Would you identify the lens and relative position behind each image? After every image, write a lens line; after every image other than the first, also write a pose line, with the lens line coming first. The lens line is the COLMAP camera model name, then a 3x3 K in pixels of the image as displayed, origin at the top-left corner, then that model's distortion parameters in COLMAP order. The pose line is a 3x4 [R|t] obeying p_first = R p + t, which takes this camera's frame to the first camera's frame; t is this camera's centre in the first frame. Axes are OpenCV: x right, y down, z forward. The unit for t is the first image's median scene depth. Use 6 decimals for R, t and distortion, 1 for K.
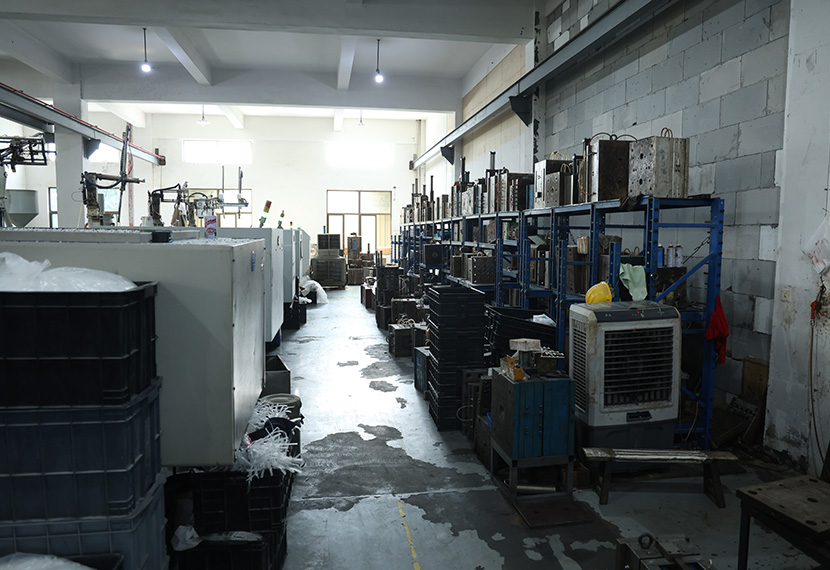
lens RADIAL K [[593.2, 0, 415.0], [0, 593.2, 285.0], [0, 0, 1]] dist [-0.076014, 0.060648]
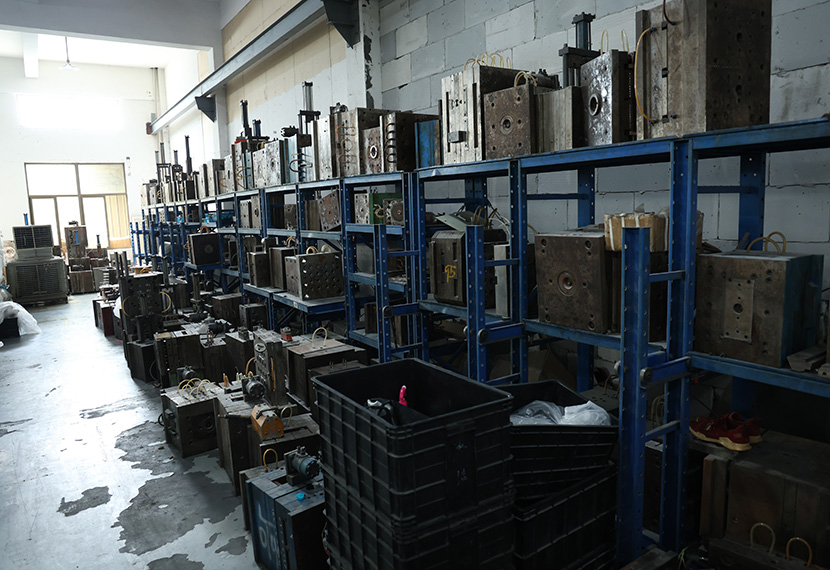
lens RADIAL K [[593.2, 0, 415.0], [0, 593.2, 285.0], [0, 0, 1]] dist [-0.076014, 0.060648]
pose [[0.910801, -0.095363, 0.401681, -0.022700], [0.079048, 0.995238, 0.057039, -0.025992], [-0.405208, -0.020199, 0.914001, 0.252793]]
